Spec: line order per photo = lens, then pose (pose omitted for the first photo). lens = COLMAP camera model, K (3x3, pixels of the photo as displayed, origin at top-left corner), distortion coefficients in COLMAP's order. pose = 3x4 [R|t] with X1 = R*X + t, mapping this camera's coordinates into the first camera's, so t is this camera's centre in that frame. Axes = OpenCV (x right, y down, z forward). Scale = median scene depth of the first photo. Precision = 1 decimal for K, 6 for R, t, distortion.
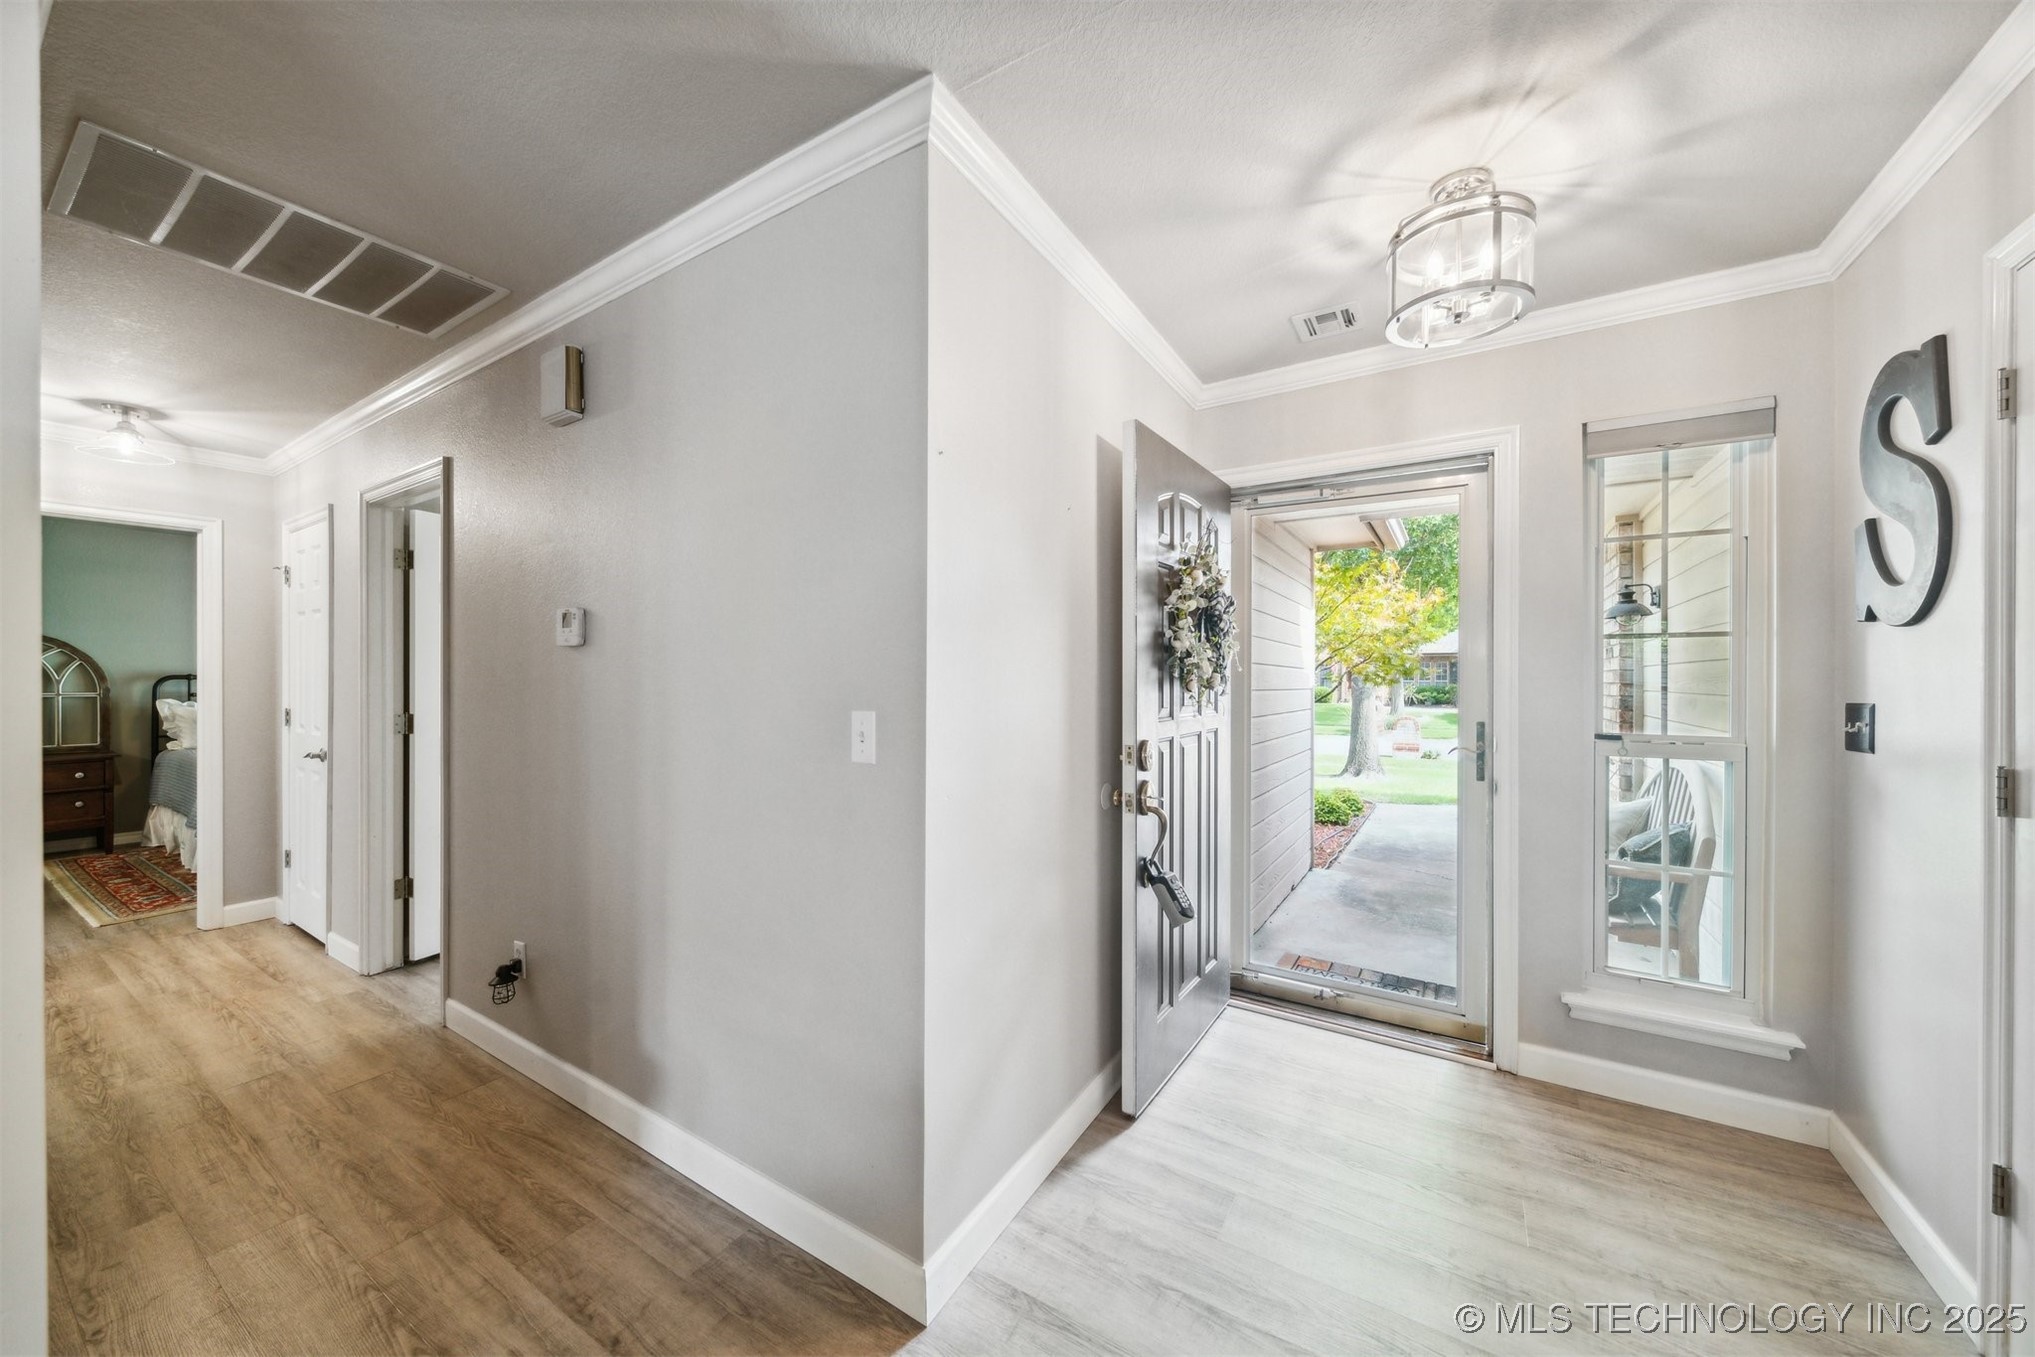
lens RADIAL K [[728.2, 0, 1010.6], [0, 728.2, 674.0], [0, 0, 1]] dist [0.002758, -0.001574]
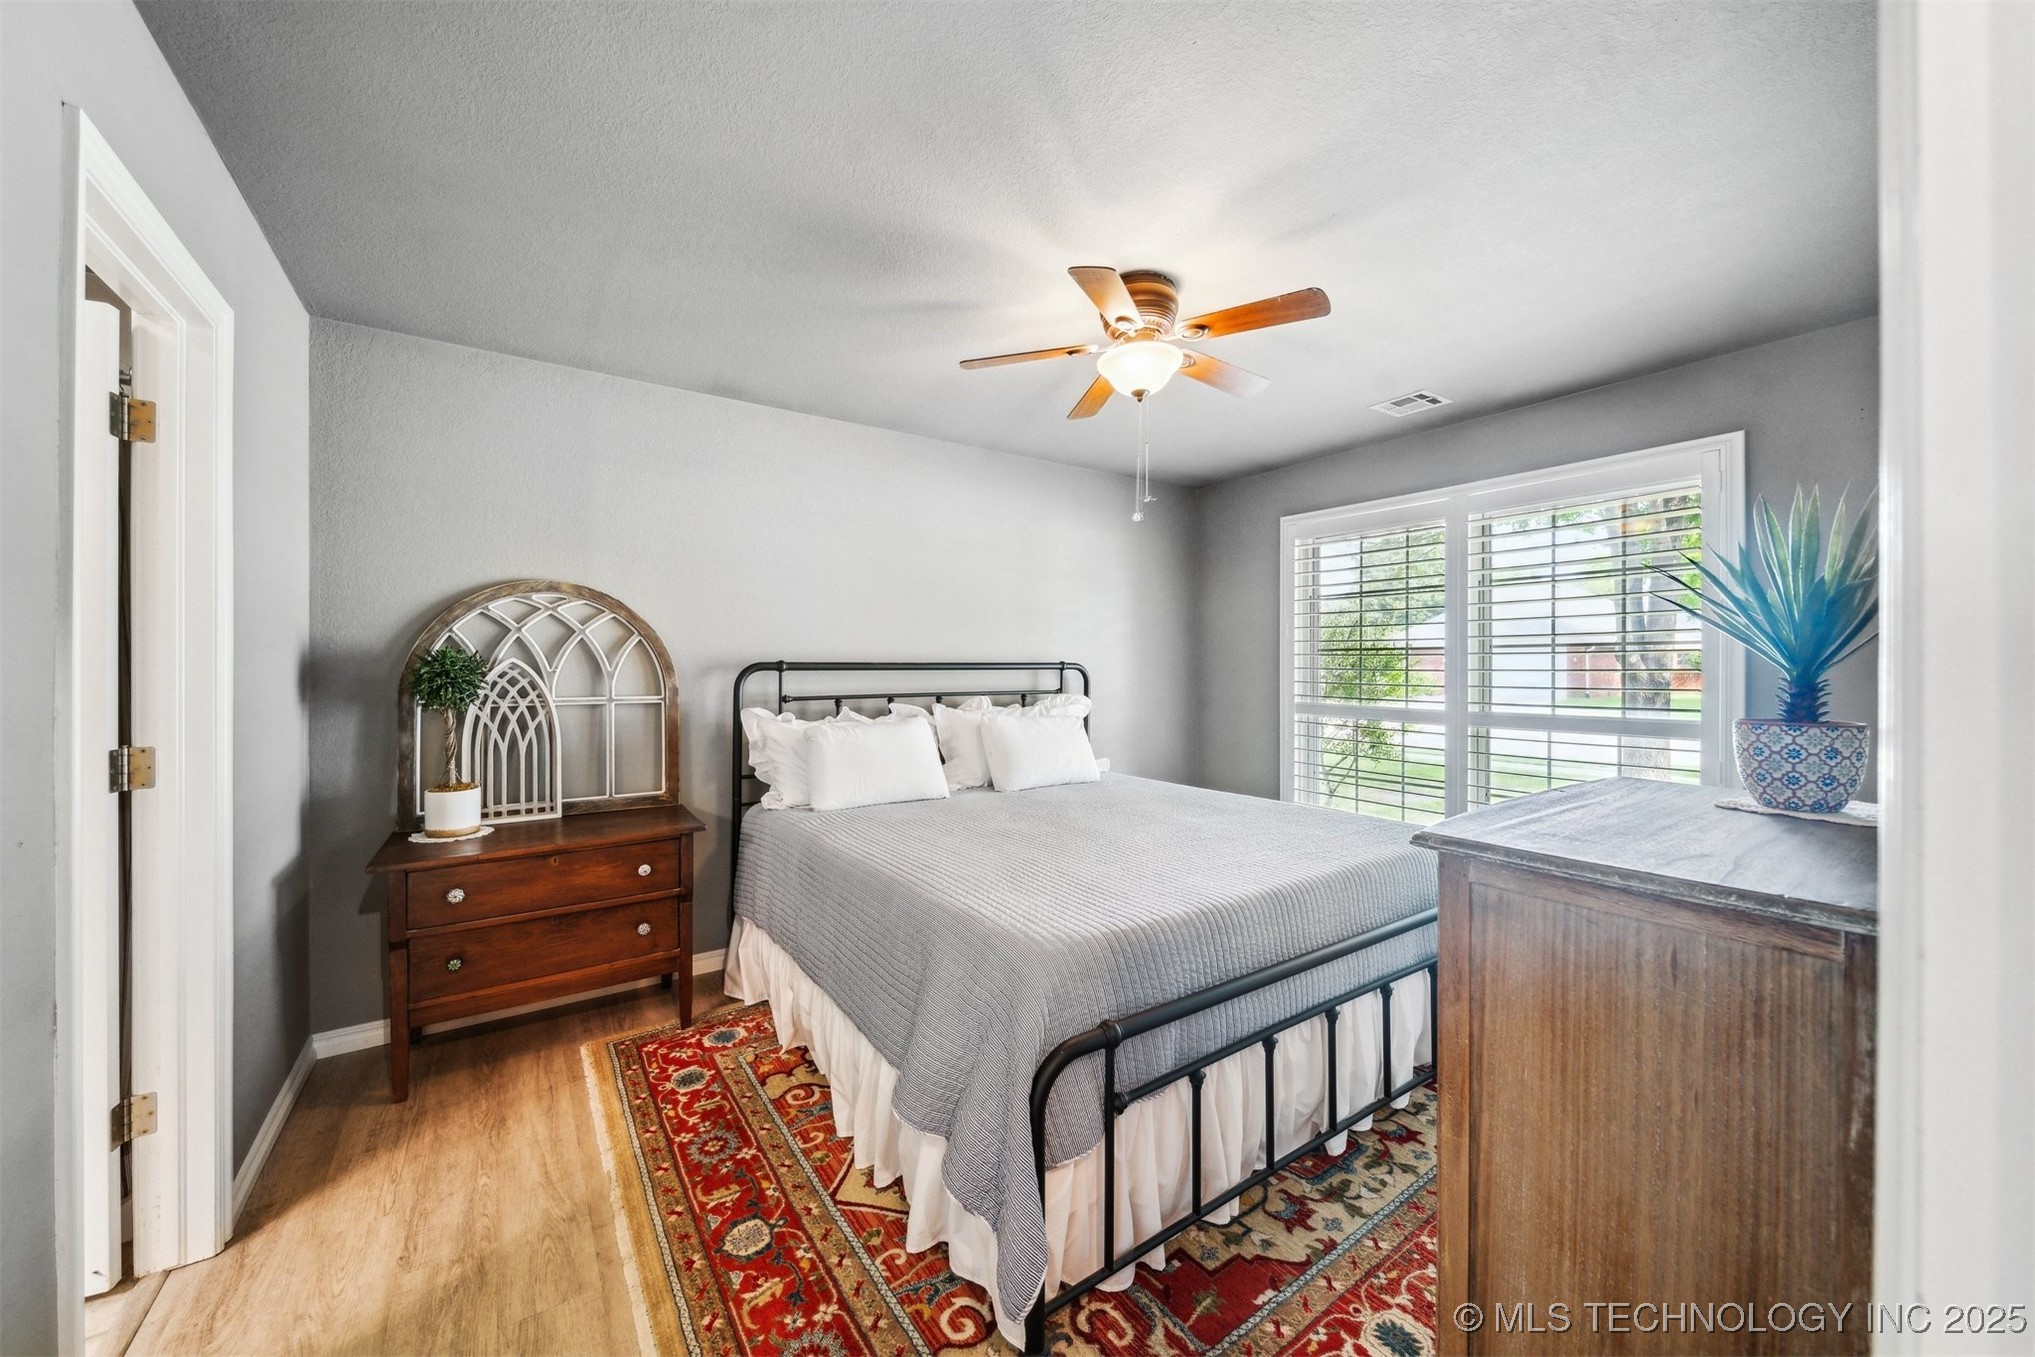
lens RADIAL K [[728.2, 0, 1008.8], [0, 728.2, 671.6], [0, 0, 1]] dist [0.002758, -0.001574]
pose [[0.919151, 0.002889, -0.393895, -0.792717], [-0.000913, 0.999986, 0.005202, 0.004851], [0.393905, -0.004422, 0.919141, 0.596353]]
